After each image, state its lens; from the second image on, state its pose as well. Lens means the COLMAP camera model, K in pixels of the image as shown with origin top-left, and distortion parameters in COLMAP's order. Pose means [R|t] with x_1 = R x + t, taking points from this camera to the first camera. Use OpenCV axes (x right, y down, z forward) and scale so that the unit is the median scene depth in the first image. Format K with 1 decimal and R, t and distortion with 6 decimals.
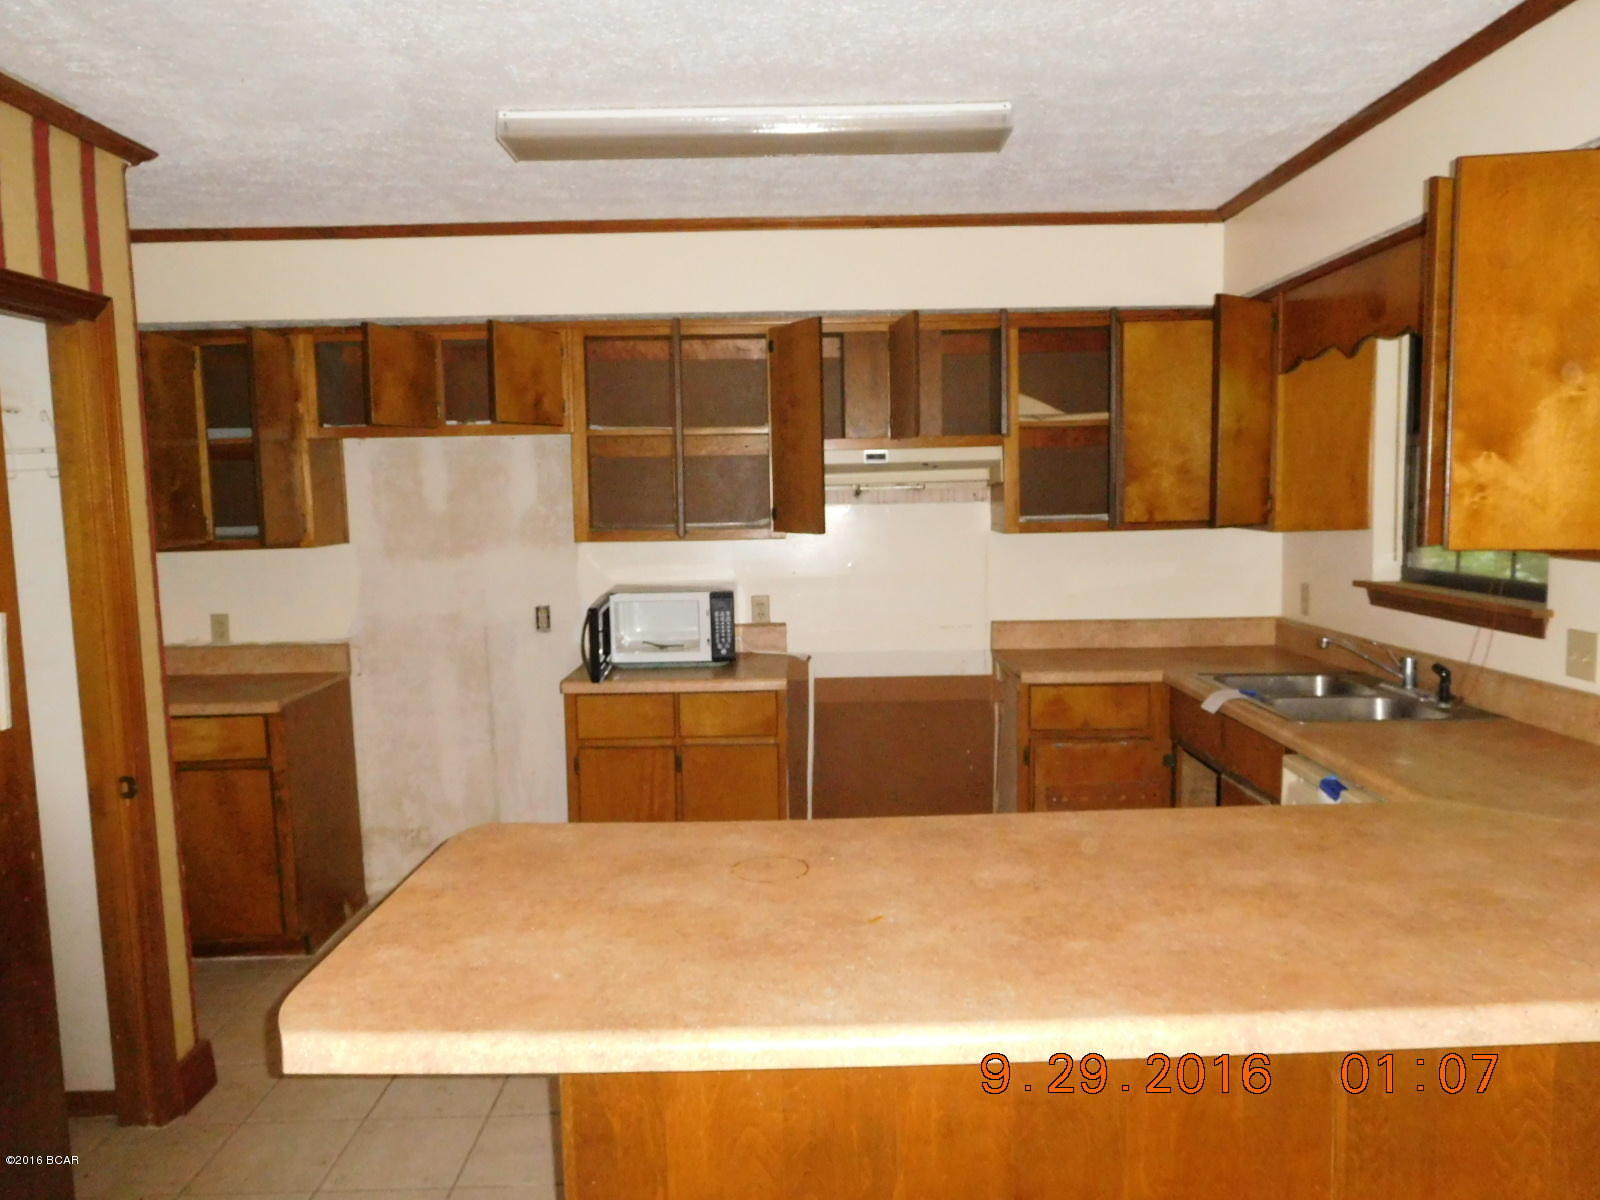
lens RADIAL K [[1187.4, 0, 798.6], [0, 1187.4, 597.6], [0, 0, 1]] dist [-0.018713, 0.010357]
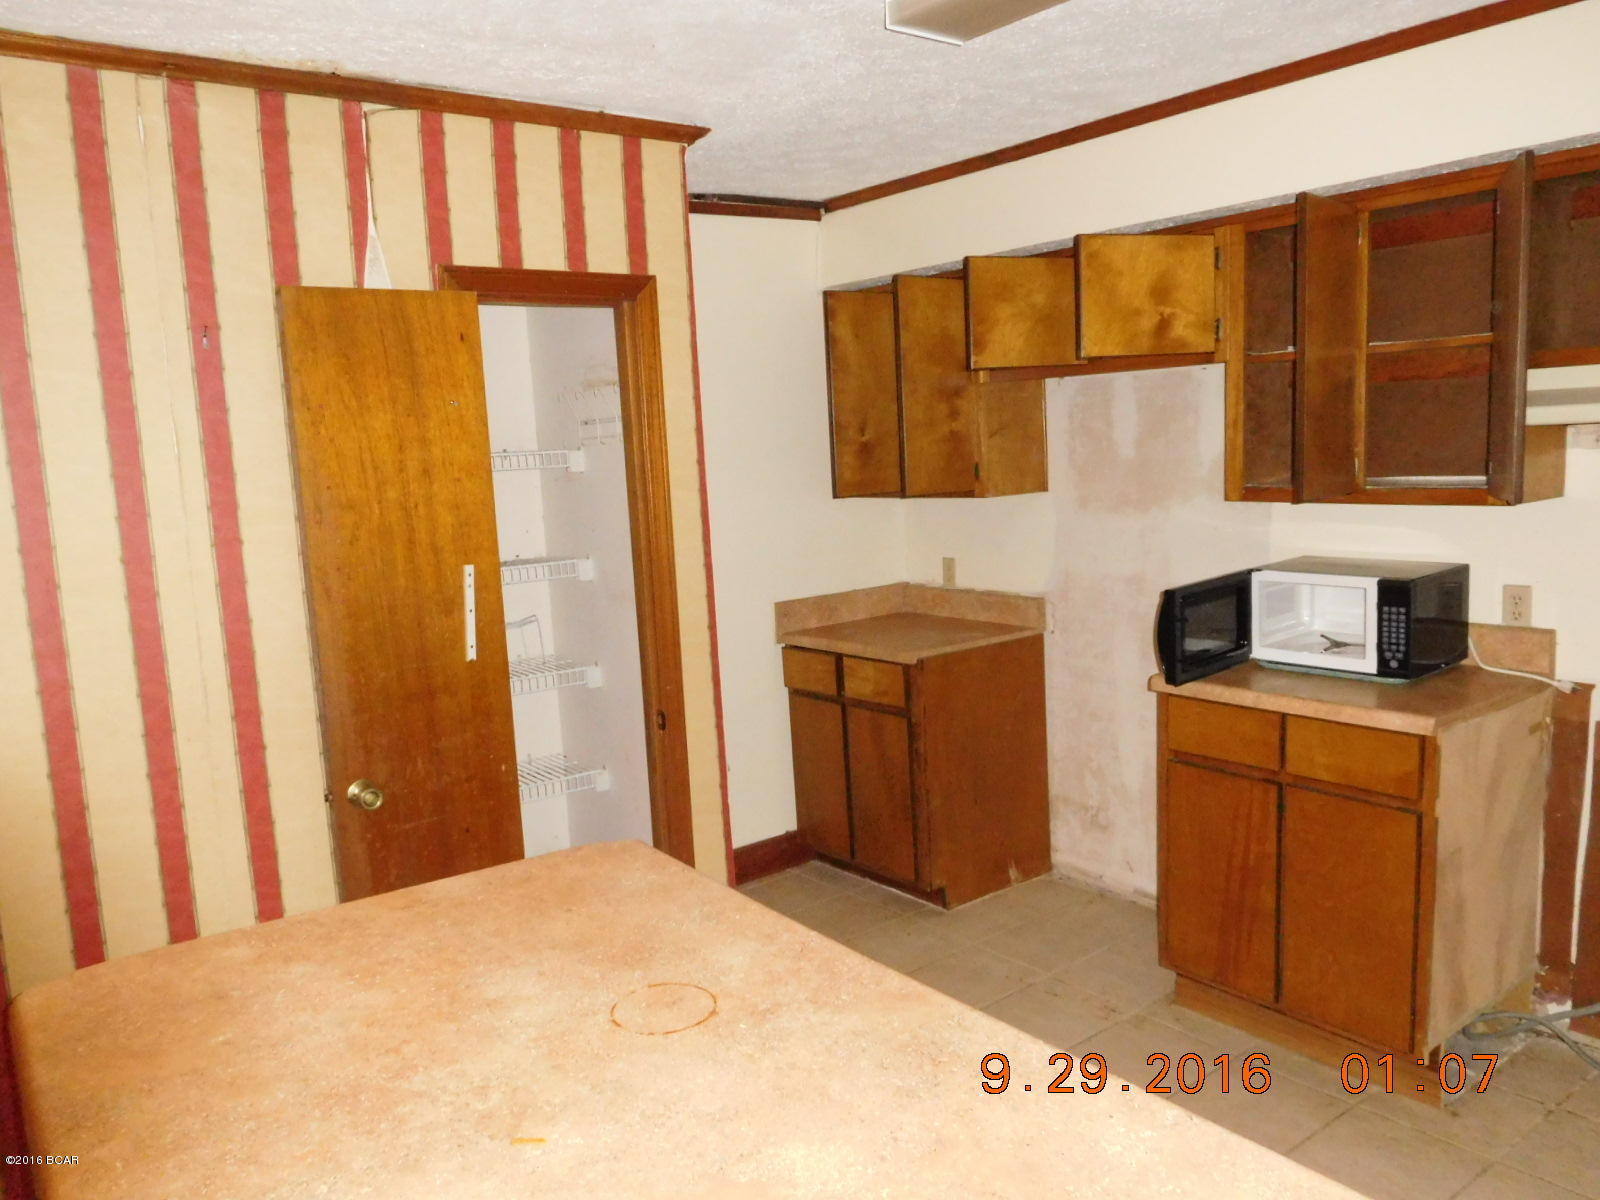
lens RADIAL K [[1187.4, 0, 798.2], [0, 1187.4, 604.8], [0, 0, 1]] dist [-0.018713, 0.010357]
pose [[0.600746, 0.099793, -0.793187, 0.288526], [-0.038665, 0.994644, 0.095855, -0.044655], [0.798504, -0.026916, 0.601387, 0.317257]]
